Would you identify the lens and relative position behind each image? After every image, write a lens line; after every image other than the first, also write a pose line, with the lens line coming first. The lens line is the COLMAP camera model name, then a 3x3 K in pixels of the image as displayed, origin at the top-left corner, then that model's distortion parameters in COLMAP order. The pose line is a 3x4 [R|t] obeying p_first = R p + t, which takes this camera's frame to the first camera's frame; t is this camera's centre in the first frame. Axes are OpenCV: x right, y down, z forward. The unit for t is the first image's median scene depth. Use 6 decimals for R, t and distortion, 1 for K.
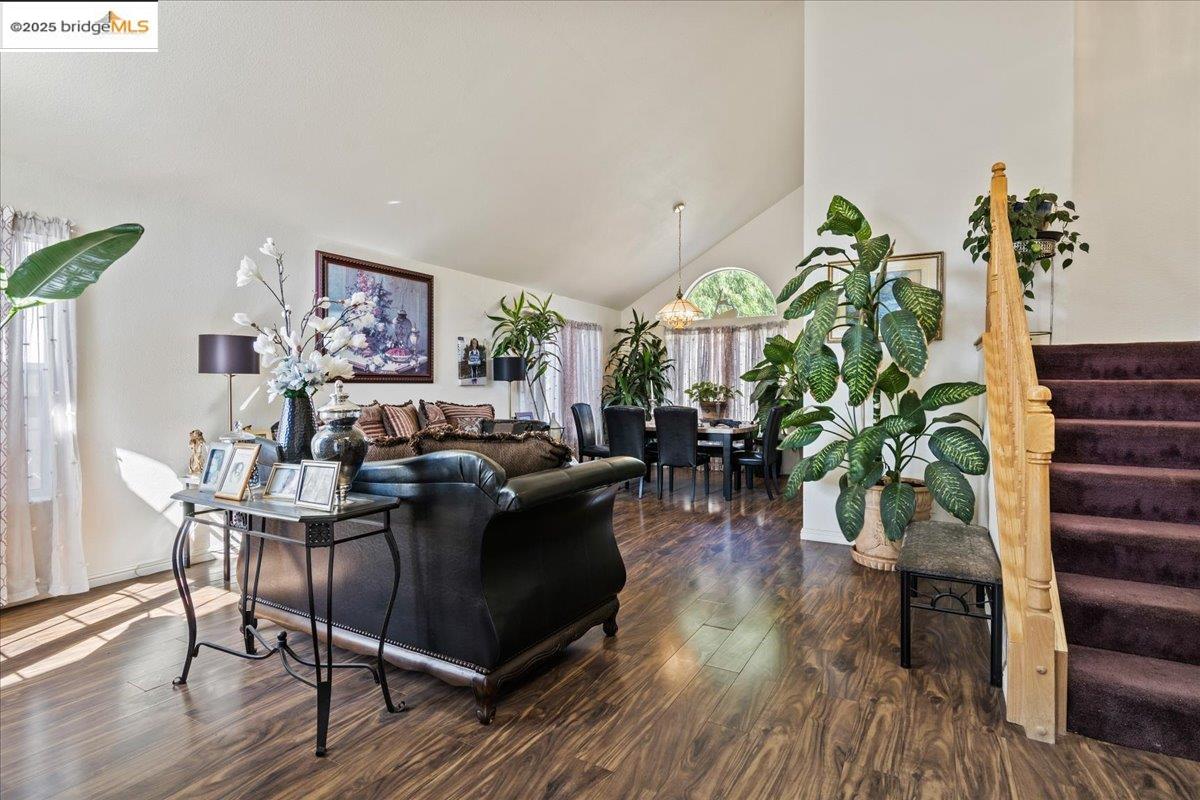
lens RADIAL K [[585.7, 0, 603.9], [0, 585.7, 395.5], [0, 0, 1]] dist [-0.001978, -0.000113]
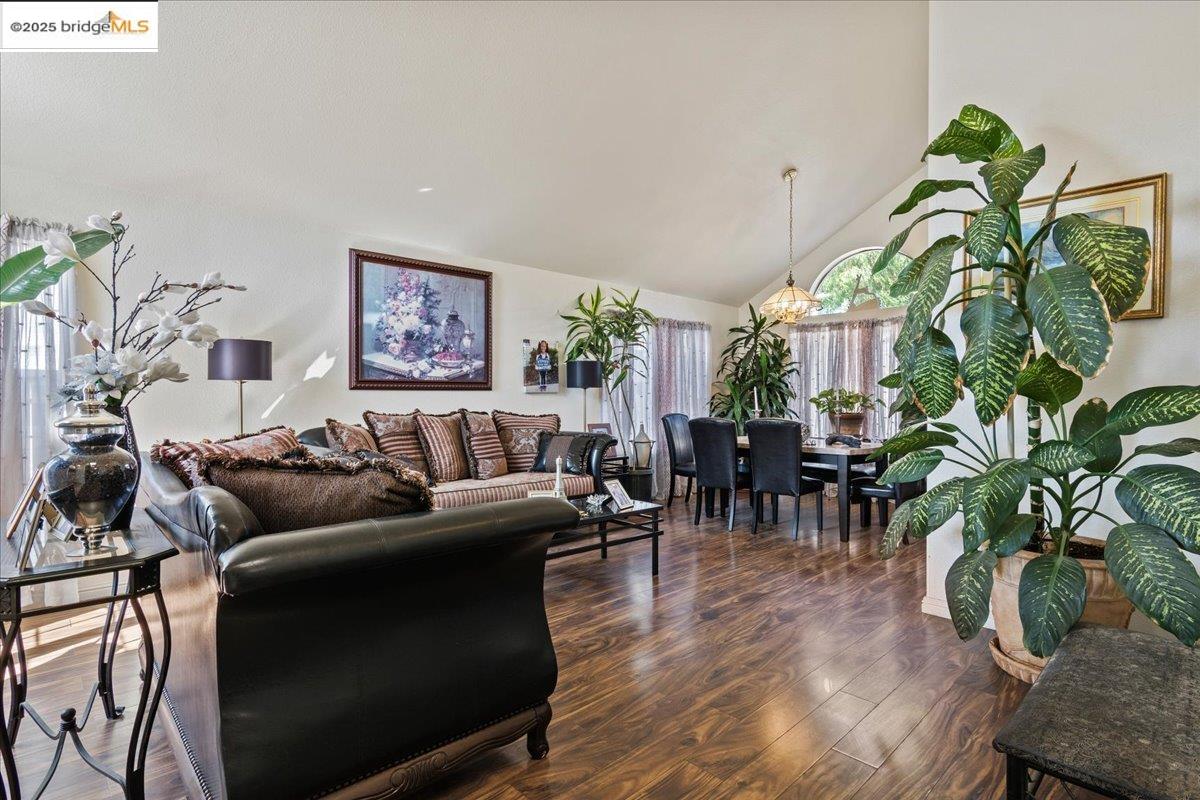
lens RADIAL K [[592.2, 0, 600.0], [0, 592.2, 400.0], [0, 0, 1]] dist [-0.000166, 0.000538]
pose [[0.959775, 0.002727, -0.280757, 0.130069], [-0.004671, 0.999970, -0.006255, -0.001309], [0.280732, 0.007315, 0.959758, 0.167840]]
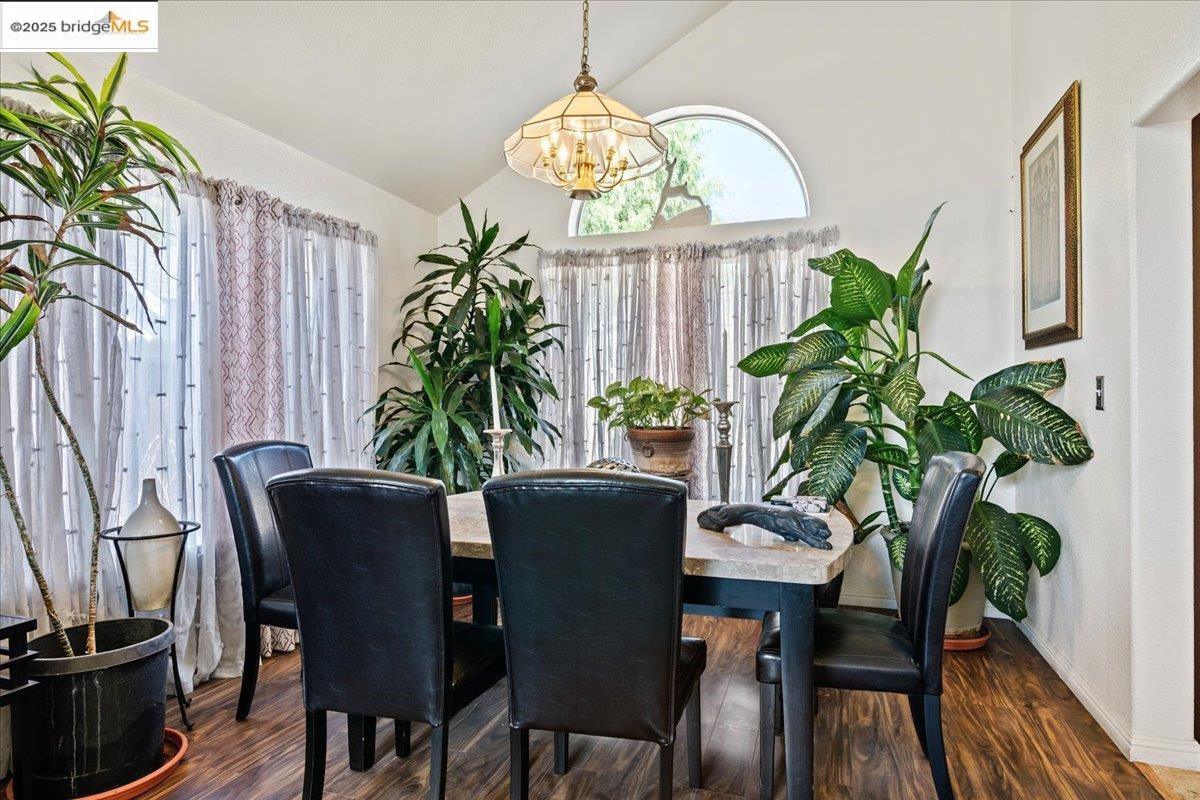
lens RADIAL K [[680.2, 0, 618.1], [0, 680.2, 400.1], [0, 0, 1]] dist [-0.001273, -0.000206]
pose [[0.977195, -0.003710, 0.212312, 0.086406], [0.005171, 0.999967, -0.006327, -0.007896], [-0.212281, 0.007280, 0.977182, 0.798990]]
